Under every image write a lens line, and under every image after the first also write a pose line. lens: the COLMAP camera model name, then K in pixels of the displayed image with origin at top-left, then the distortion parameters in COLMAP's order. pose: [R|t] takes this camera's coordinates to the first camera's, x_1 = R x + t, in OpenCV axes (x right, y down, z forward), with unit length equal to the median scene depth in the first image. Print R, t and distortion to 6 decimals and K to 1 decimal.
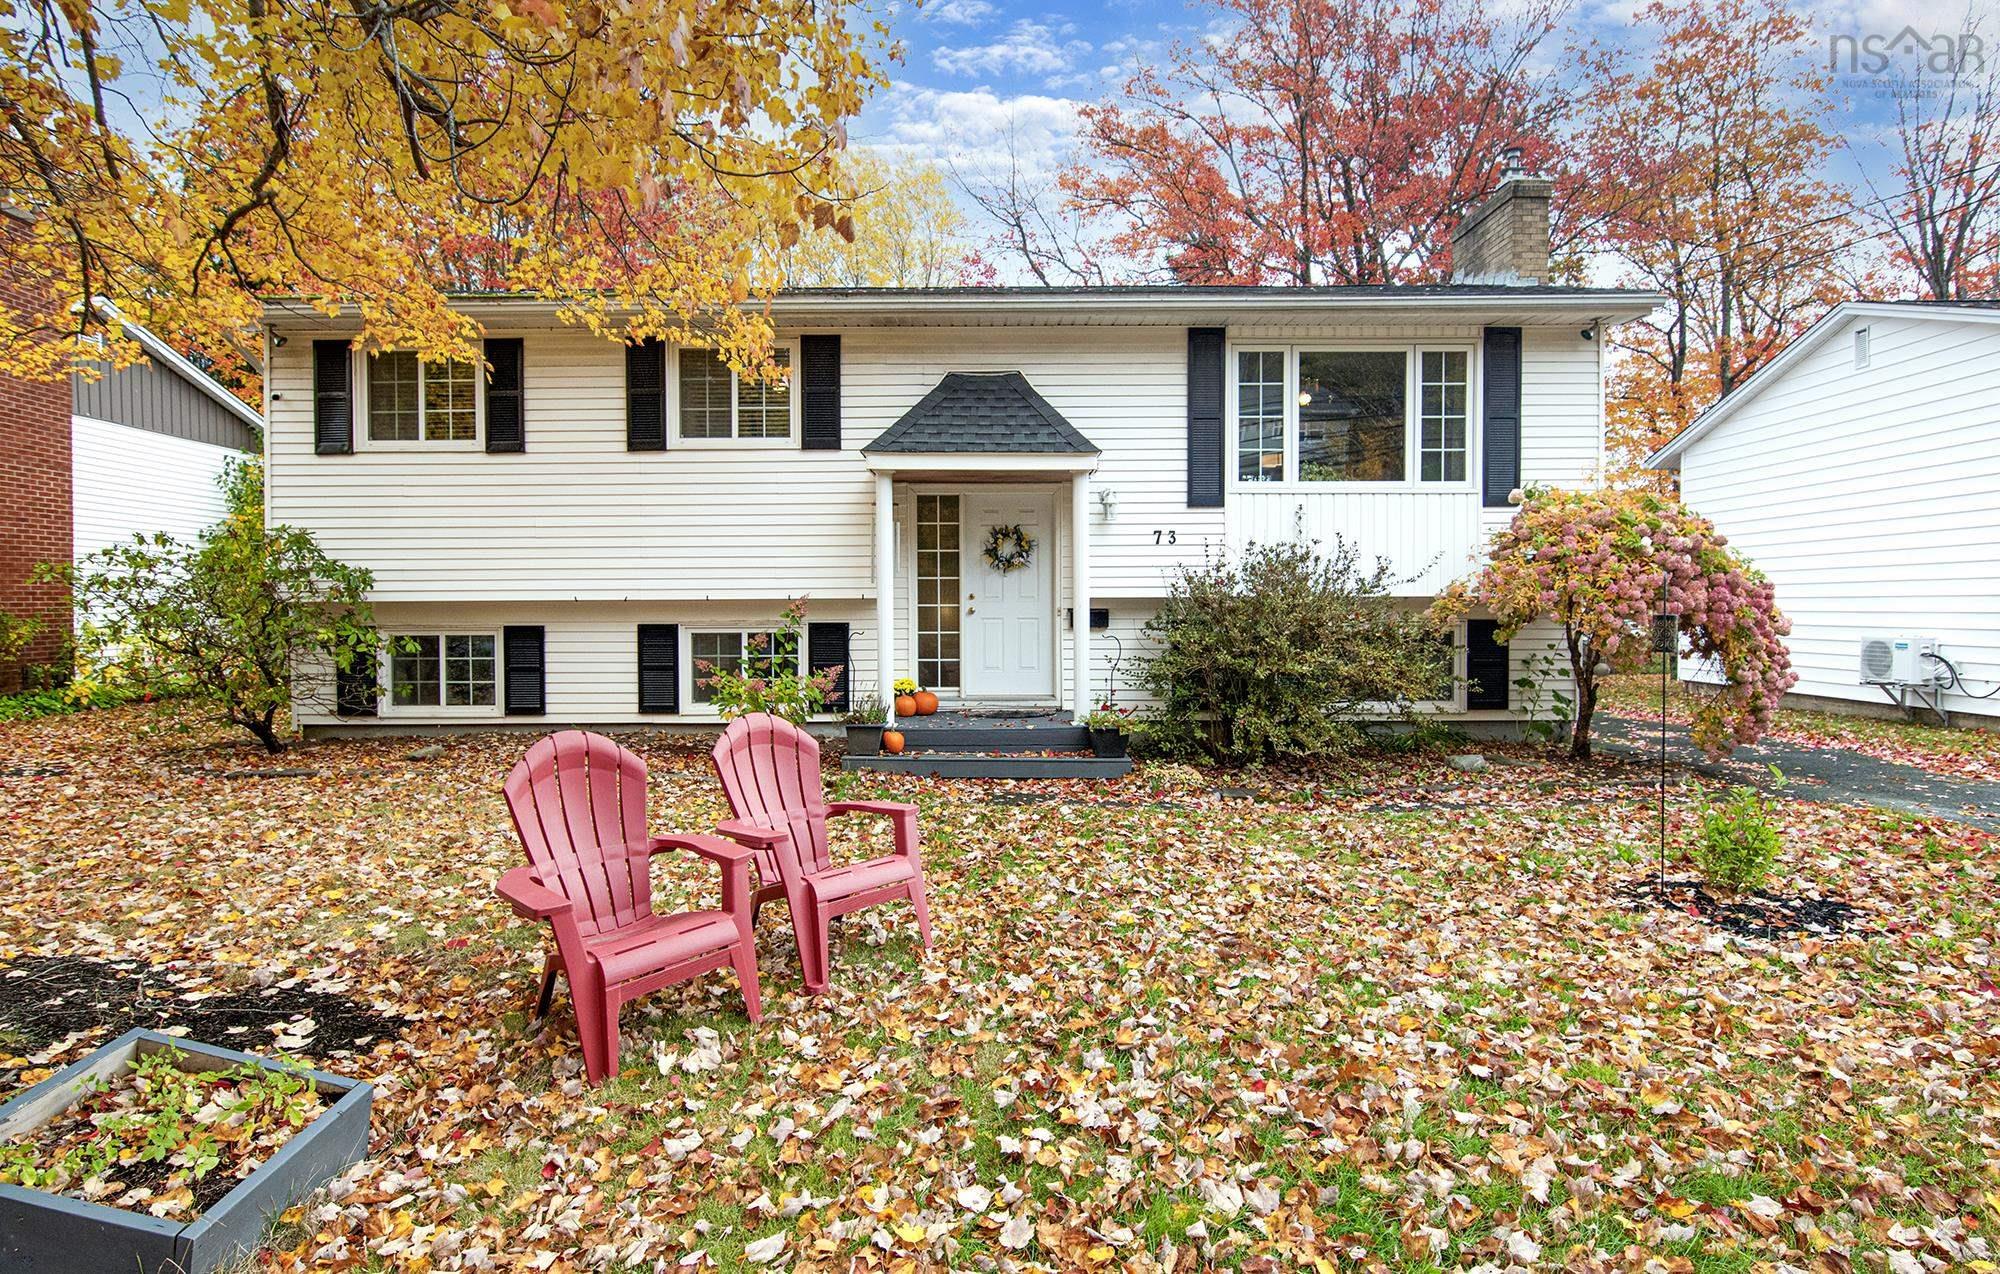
lens RADIAL K [[922.2, 0, 1000.0], [0, 922.2, 637.0], [0, 0, 1]] dist [0.017688, 0.000038]
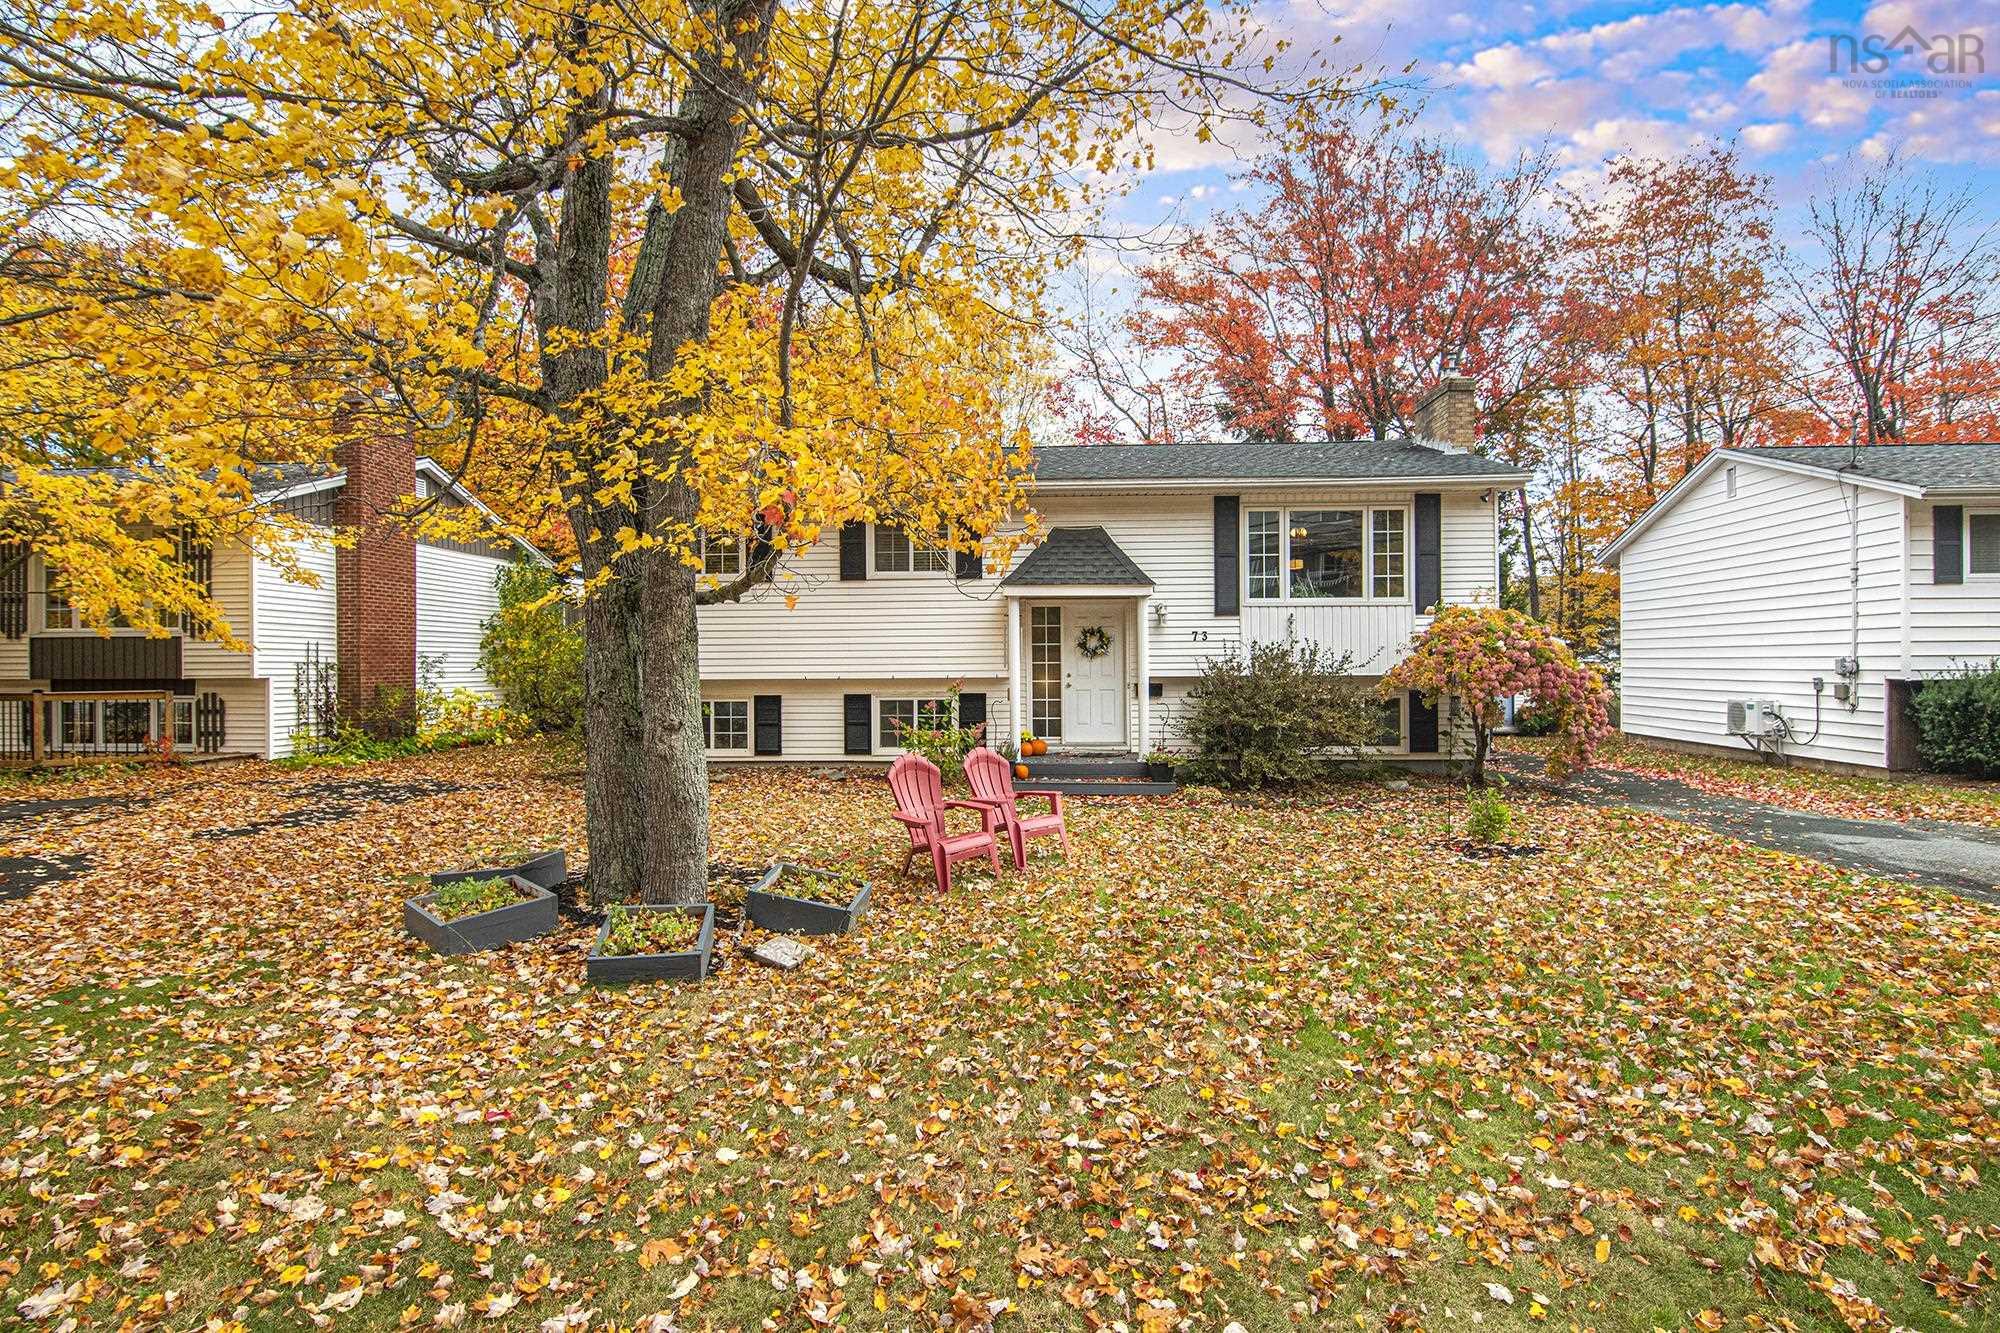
lens RADIAL K [[976.4, 0, 1009.9], [0, 976.4, 661.7], [0, 0, 1]] dist [-0.004170, 0.000601]
pose [[0.998447, -0.004102, -0.055553, -0.039598], [0.002583, 0.999621, -0.027395, -0.023902], [0.055645, 0.027209, 0.998080, -0.585714]]
